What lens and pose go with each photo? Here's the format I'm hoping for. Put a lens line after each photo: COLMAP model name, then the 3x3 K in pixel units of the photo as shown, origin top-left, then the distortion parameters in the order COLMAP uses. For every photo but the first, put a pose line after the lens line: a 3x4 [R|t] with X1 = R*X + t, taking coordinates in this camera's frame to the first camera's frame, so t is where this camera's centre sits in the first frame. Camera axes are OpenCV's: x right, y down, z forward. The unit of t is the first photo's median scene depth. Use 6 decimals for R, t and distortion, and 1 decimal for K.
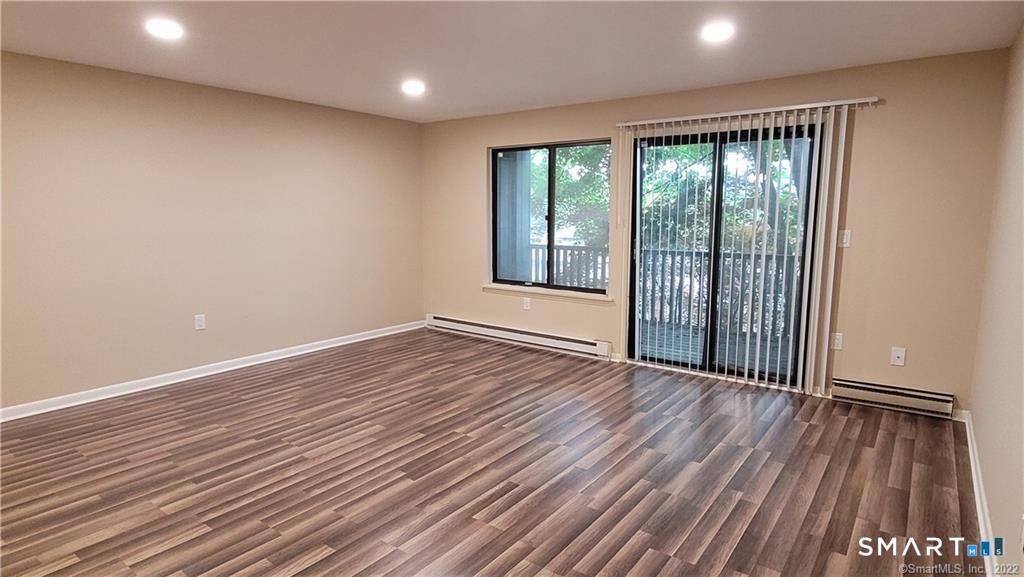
lens RADIAL K [[554.1, 0, 512.0], [0, 554.1, 288.5], [0, 0, 1]] dist [0.014028, 0.000521]
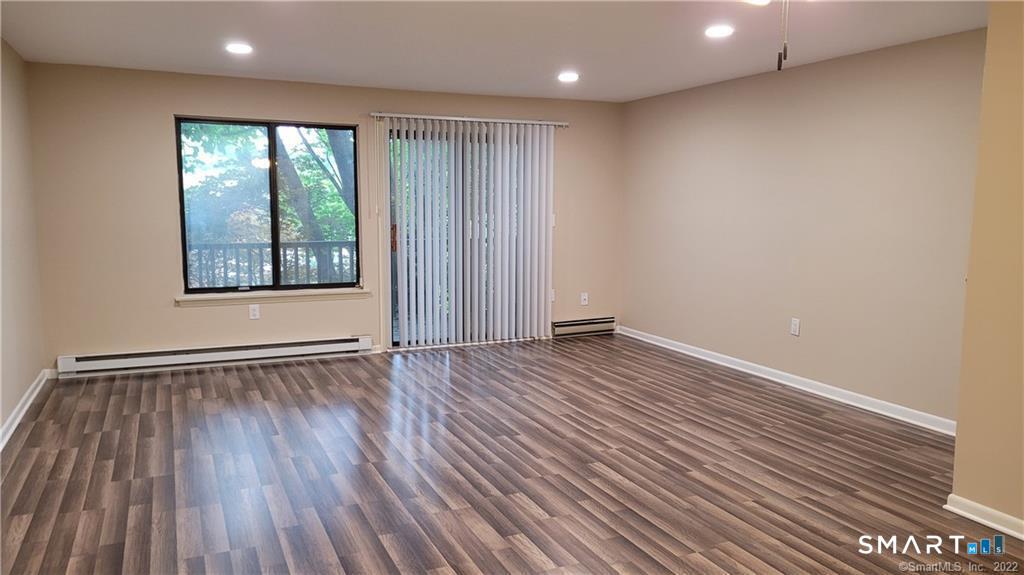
lens RADIAL K [[774.8, 0, 512.0], [0, 774.8, 287.5], [0, 0, 1]] dist [0.072255, 0.001283]
pose [[0.486933, -0.099043, 0.867805, -1.108764], [0.116069, 0.992076, 0.048099, -0.028162], [-0.865693, 0.077305, 0.494571, 0.134636]]
